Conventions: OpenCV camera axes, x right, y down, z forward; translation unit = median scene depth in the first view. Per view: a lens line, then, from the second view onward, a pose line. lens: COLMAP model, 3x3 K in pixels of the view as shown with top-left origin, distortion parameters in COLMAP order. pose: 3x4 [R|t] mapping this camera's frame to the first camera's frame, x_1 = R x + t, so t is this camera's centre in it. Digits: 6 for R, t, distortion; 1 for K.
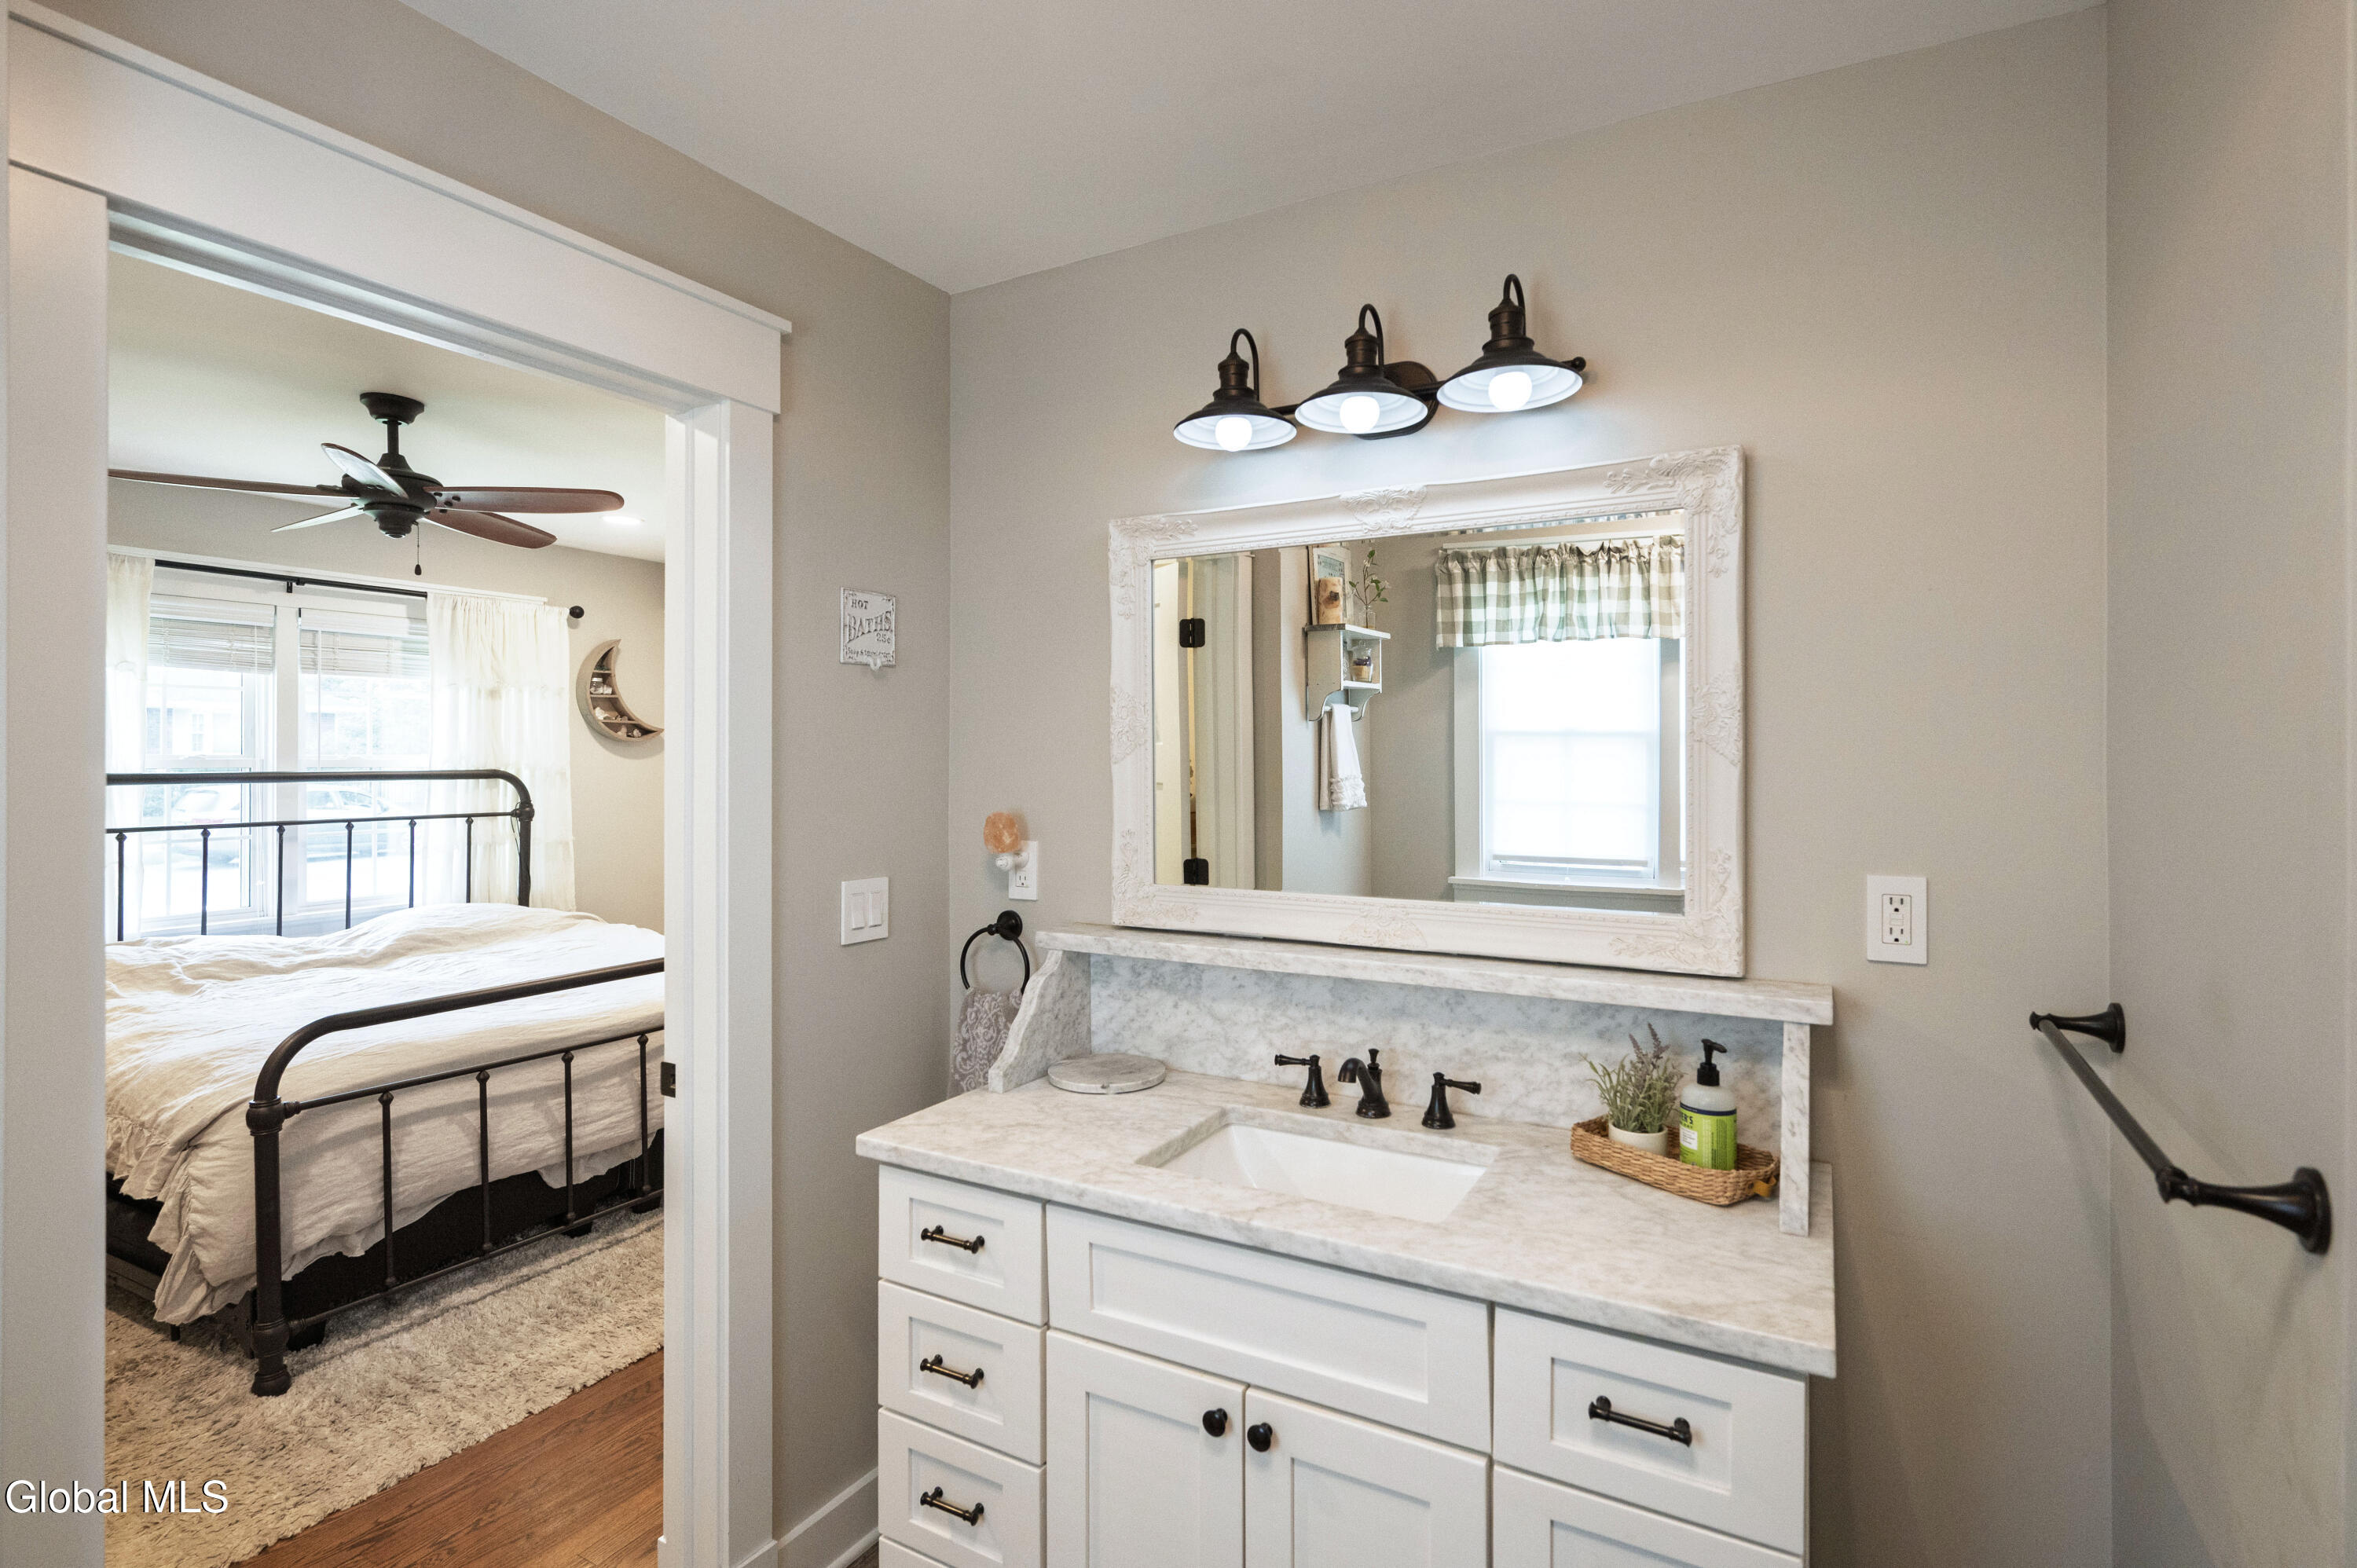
lens RADIAL K [[1161.2, 0, 1172.4], [0, 1161.2, 771.1], [0, 0, 1]] dist [0.003910, 0.000165]
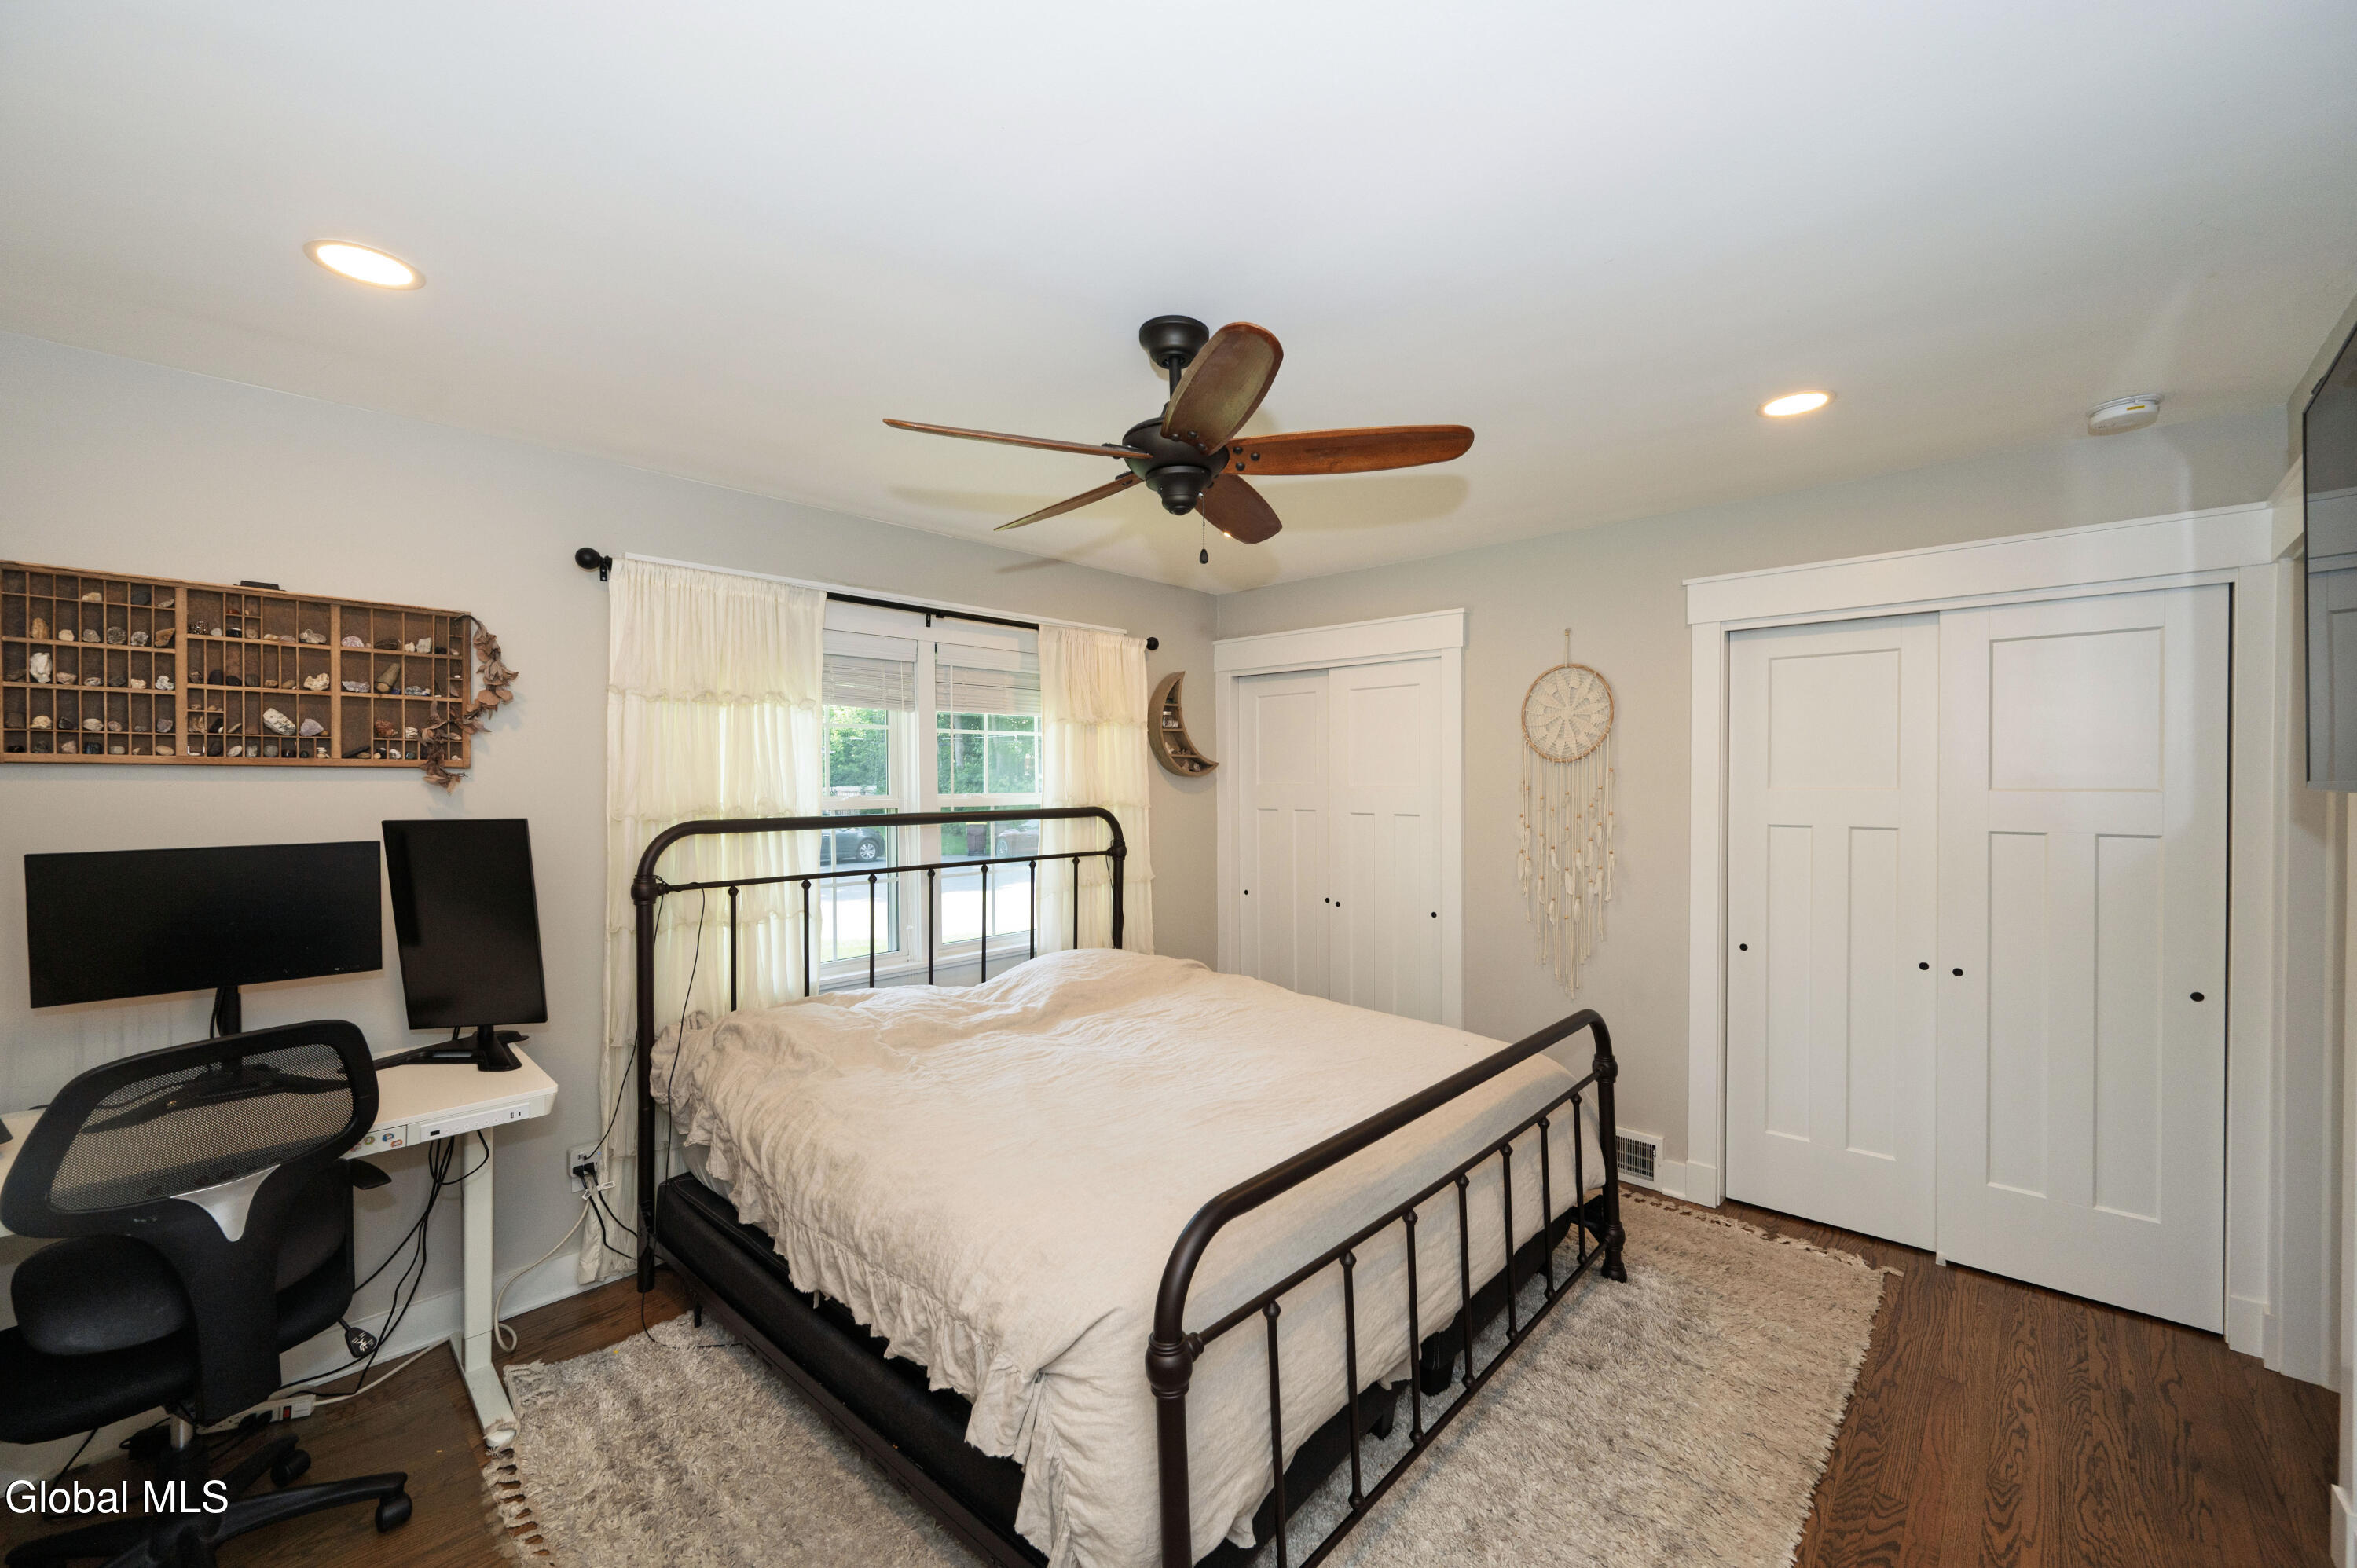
lens RADIAL K [[962.6, 0, 1175.1], [0, 962.6, 792.1], [0, 0, 1]] dist [0.007333, -0.000425]
pose [[0.971687, -0.002896, -0.236255, -0.334213], [0.002618, 0.999995, -0.001491, -0.012349], [0.236258, 0.000830, 0.971690, 0.243752]]
